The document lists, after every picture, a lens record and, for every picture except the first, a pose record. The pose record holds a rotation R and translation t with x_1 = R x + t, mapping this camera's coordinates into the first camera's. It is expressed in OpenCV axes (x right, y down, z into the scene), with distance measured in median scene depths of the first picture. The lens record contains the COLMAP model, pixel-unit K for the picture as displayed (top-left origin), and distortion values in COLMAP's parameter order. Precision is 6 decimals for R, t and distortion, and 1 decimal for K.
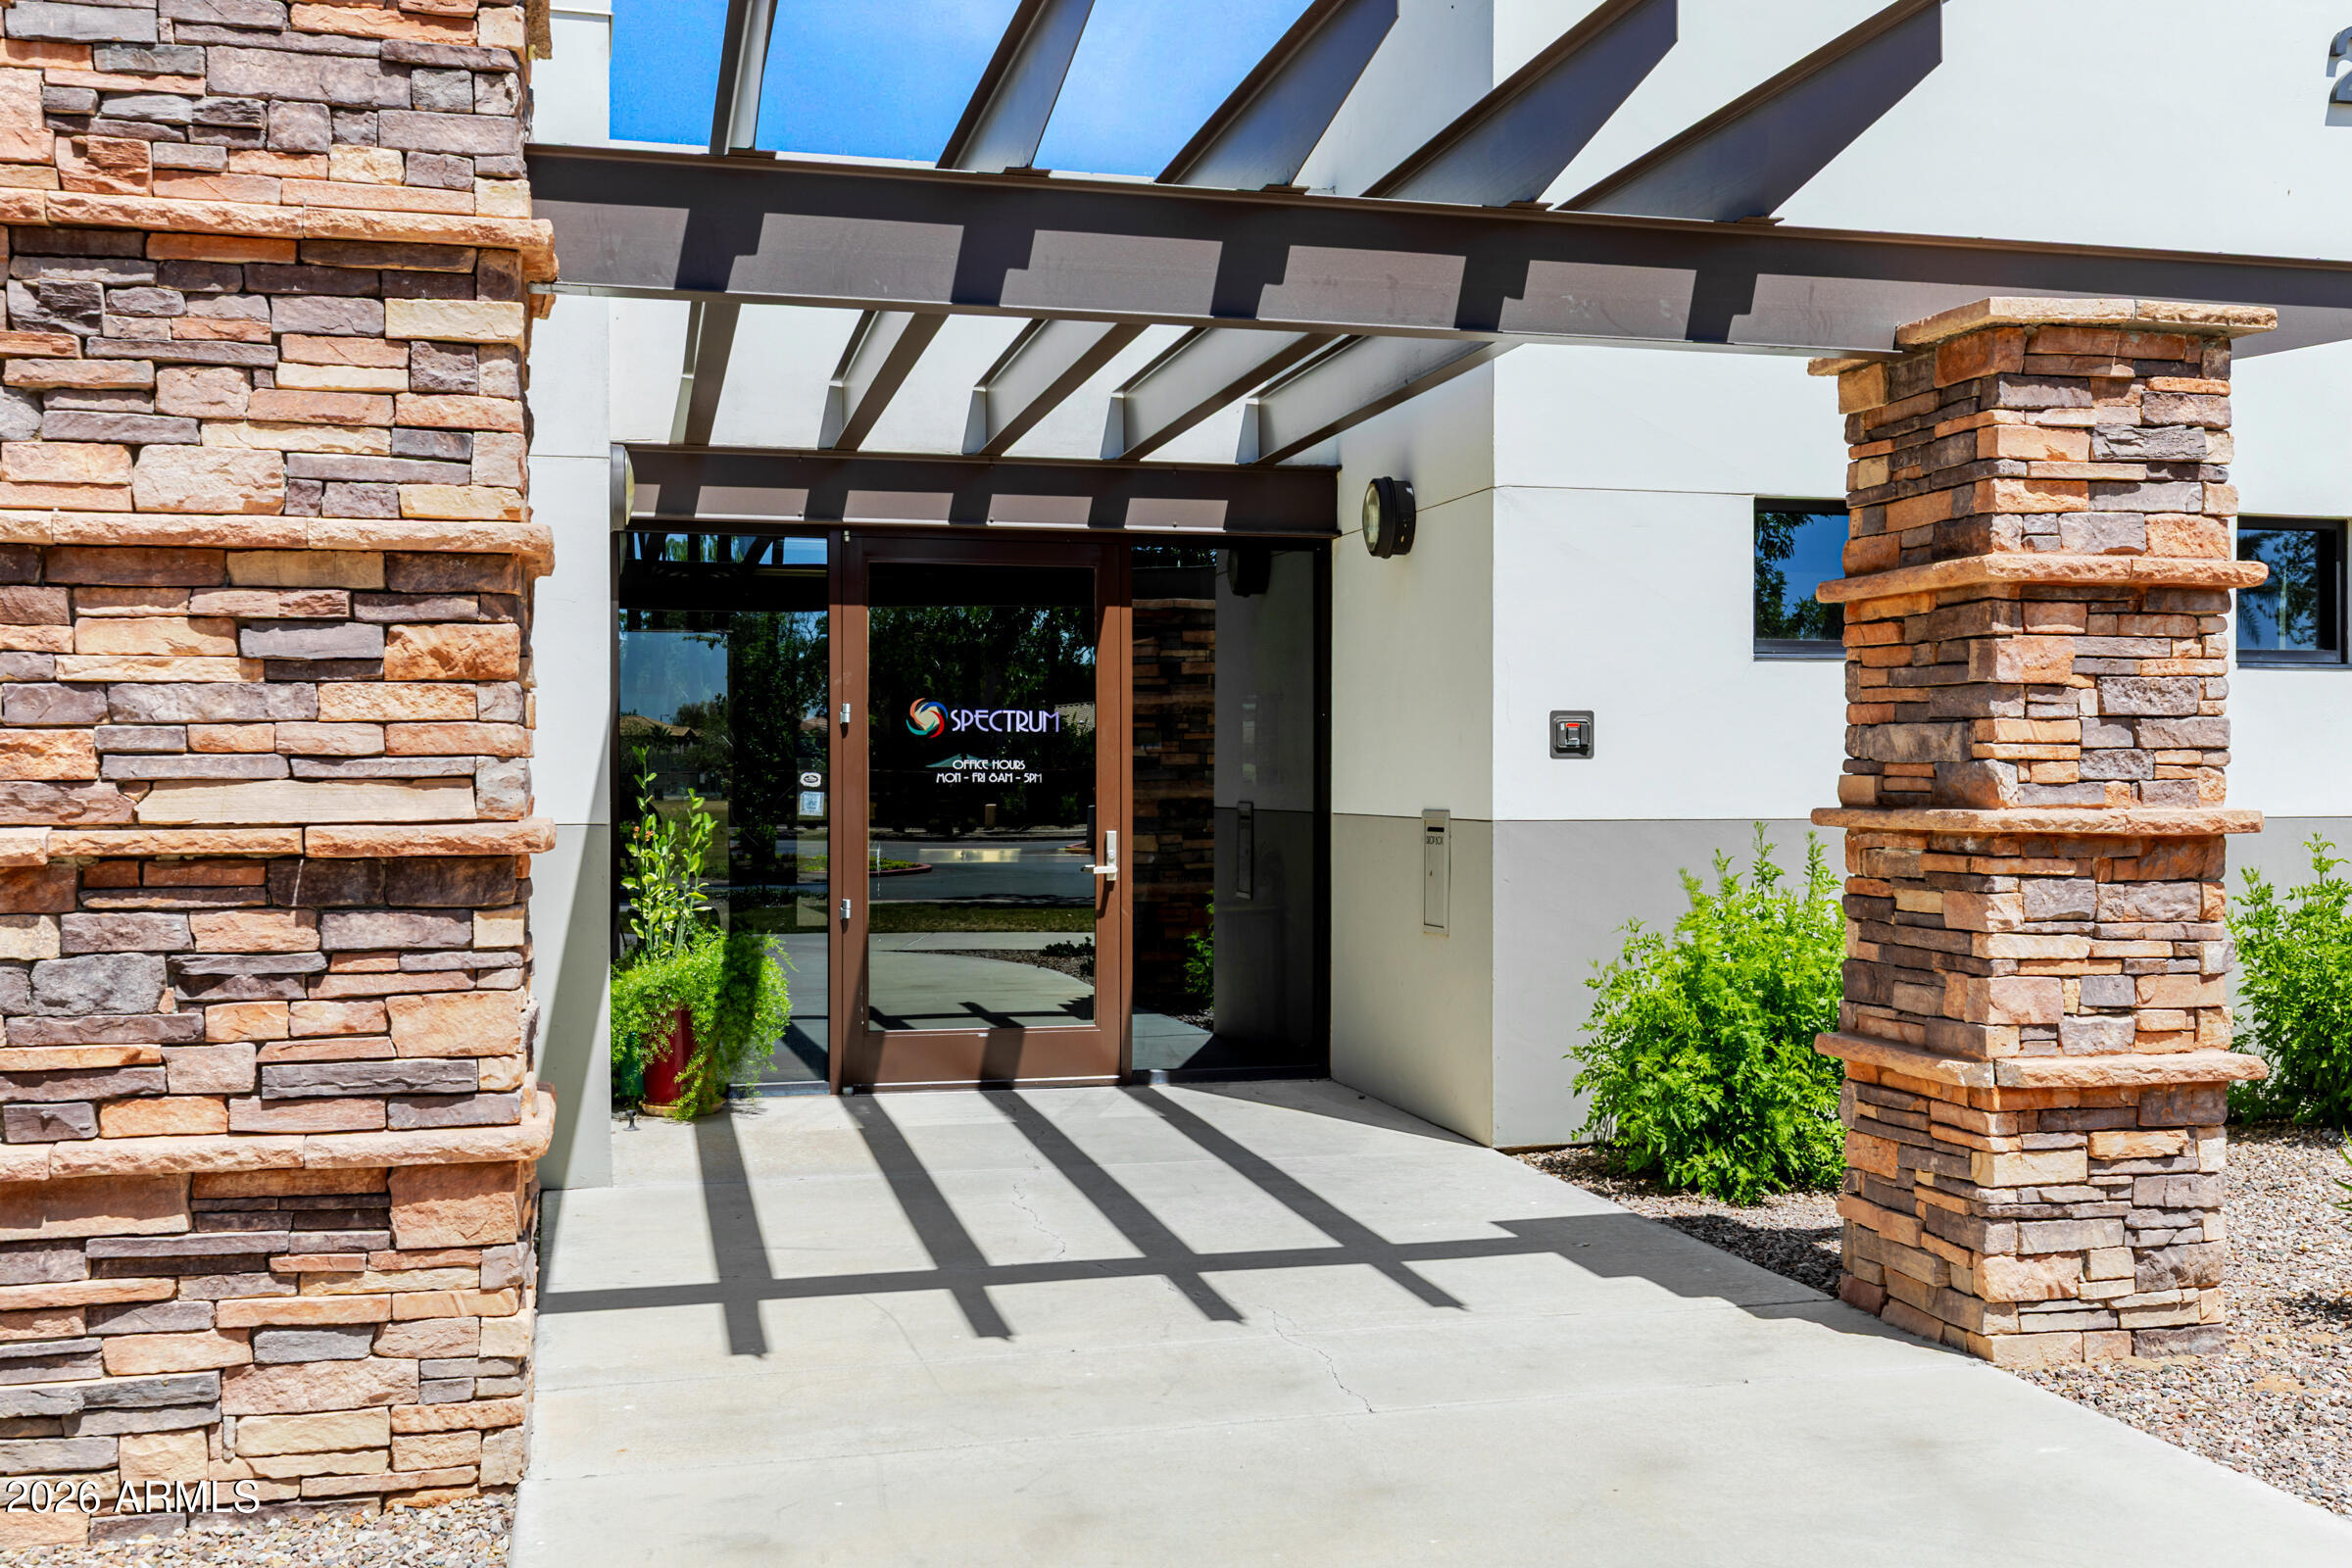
lens RADIAL K [[2264.4, 0, 1177.5], [0, 2264.4, 793.1], [0, 0, 1]] dist [-0.008315, 0.000000]
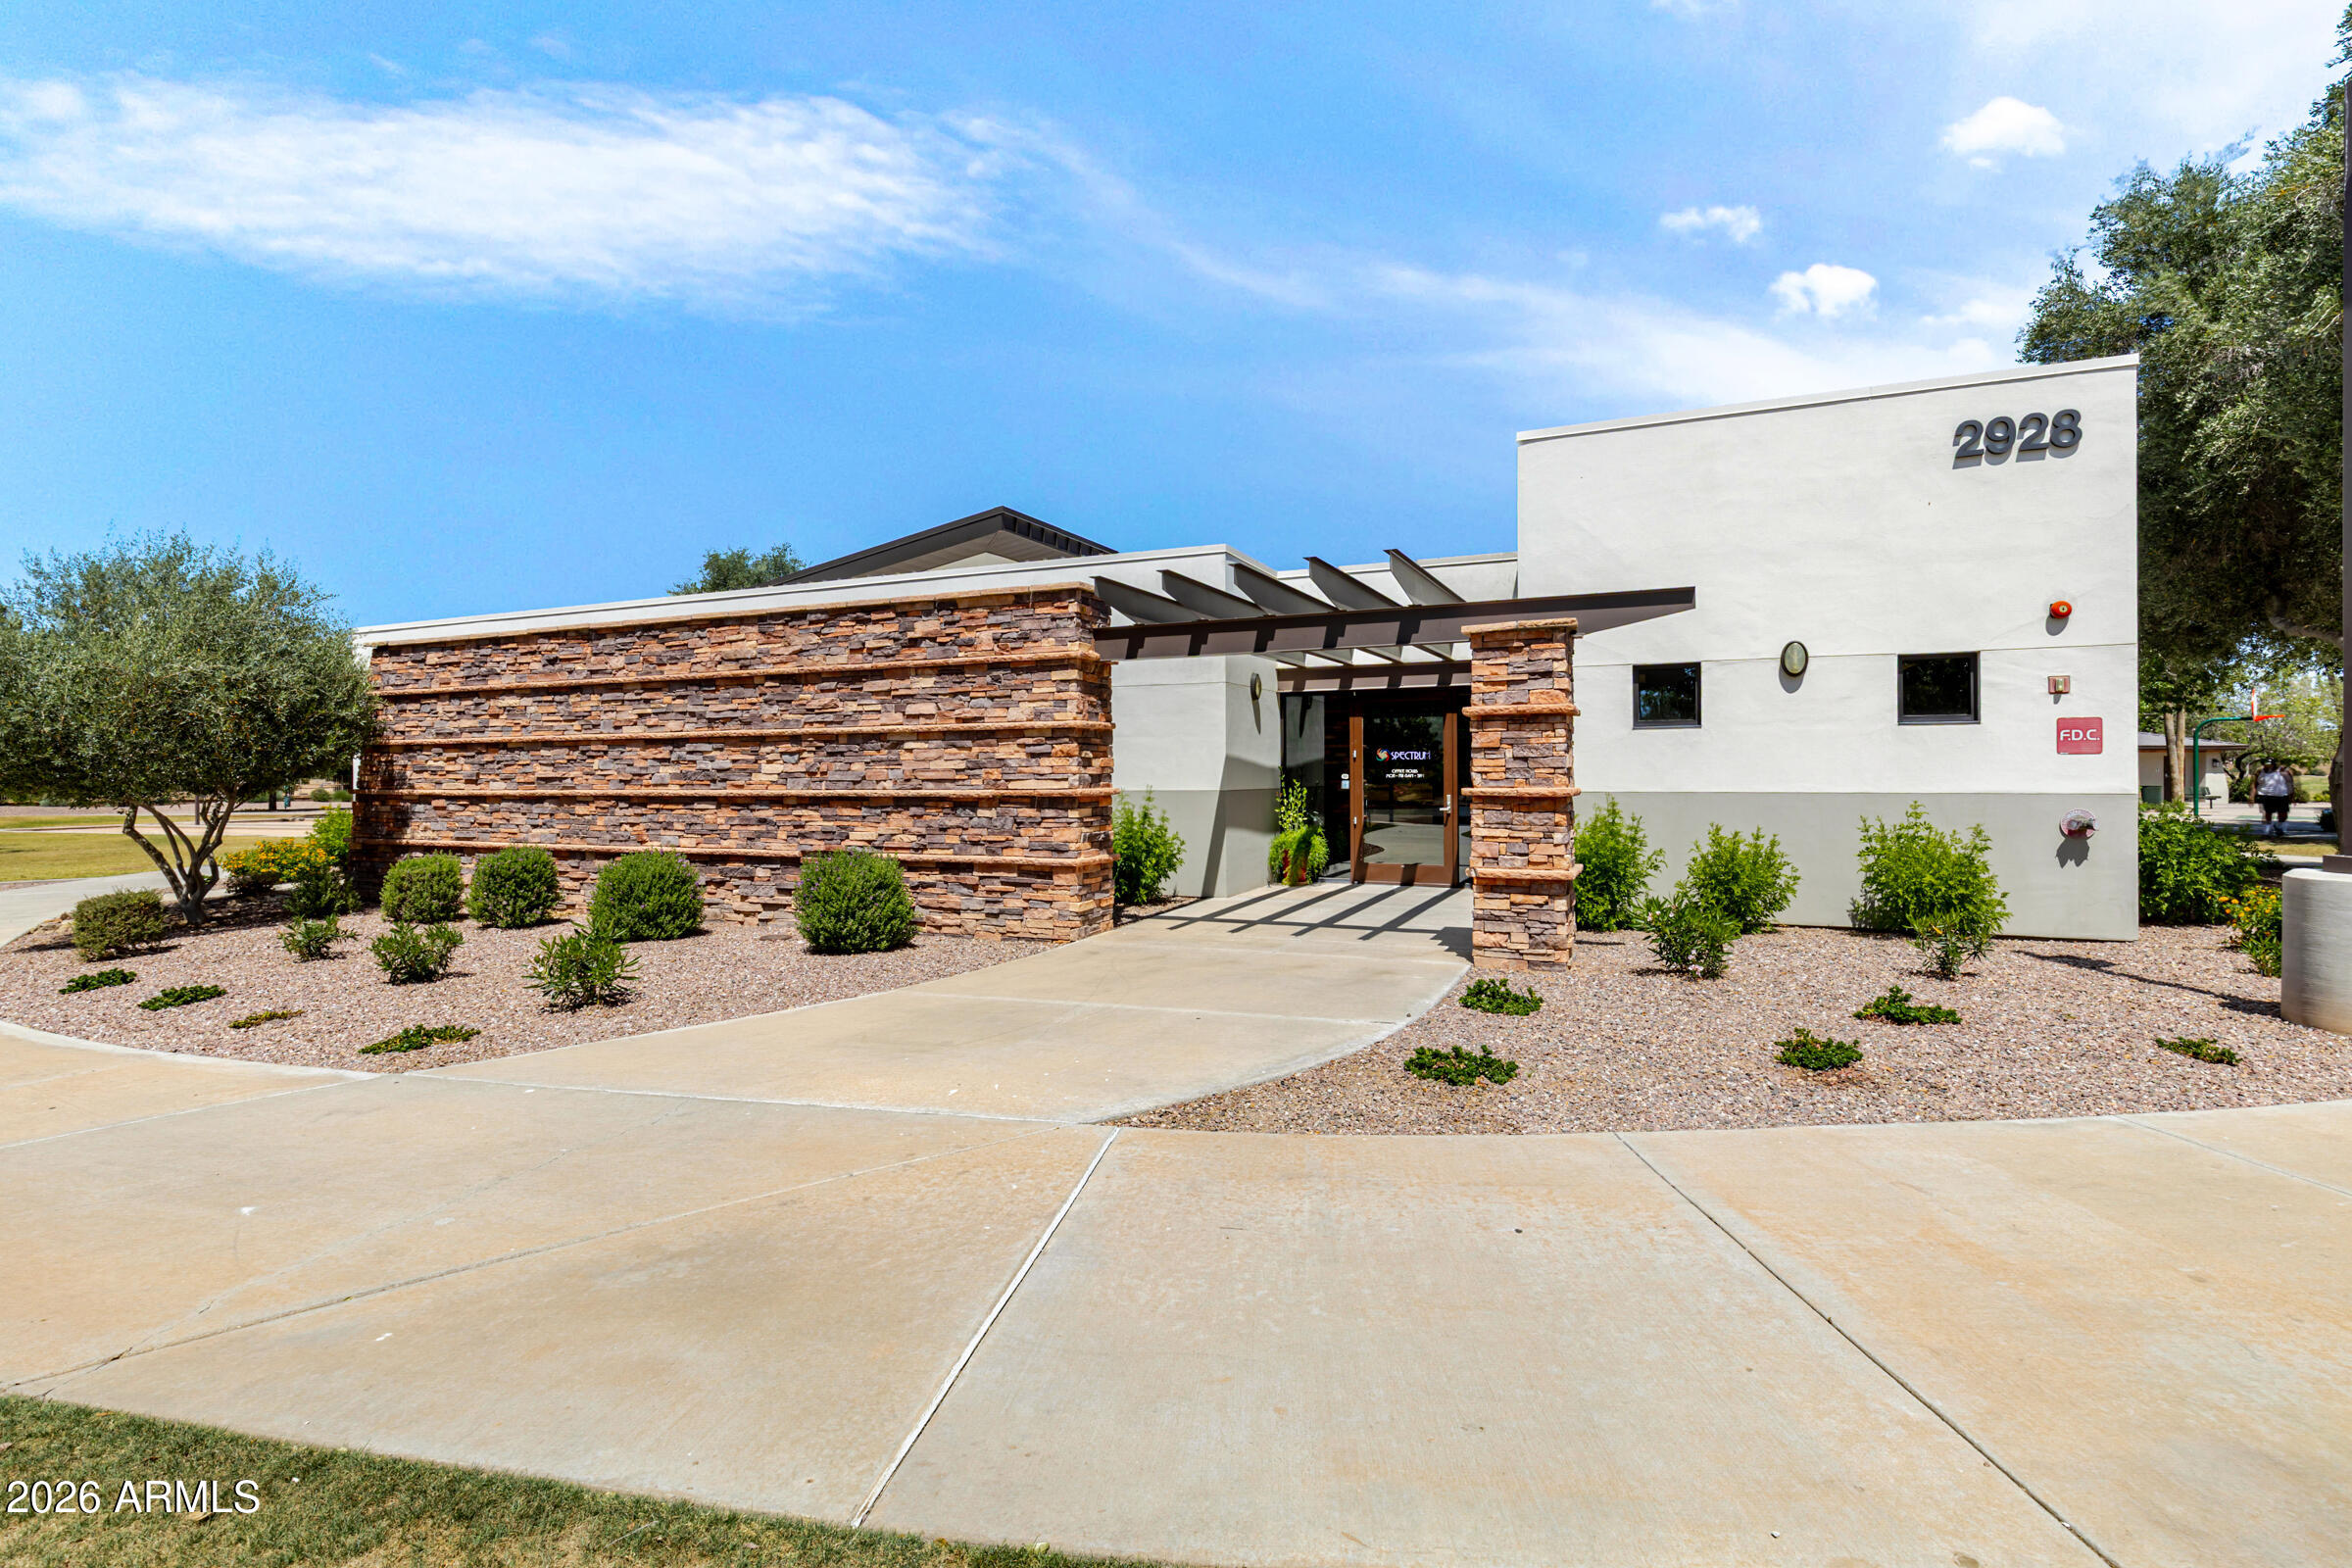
lens RADIAL K [[1076.5, 0, 1170.1], [0, 1076.5, 778.9], [0, 0, 1]] dist [-0.022921, -0.004271]
pose [[0.778953, -0.000395, -0.627082, 0.968725], [0.000511, 1.000000, 0.000004, -0.005546], [0.627082, -0.000324, 0.778953, -0.424255]]
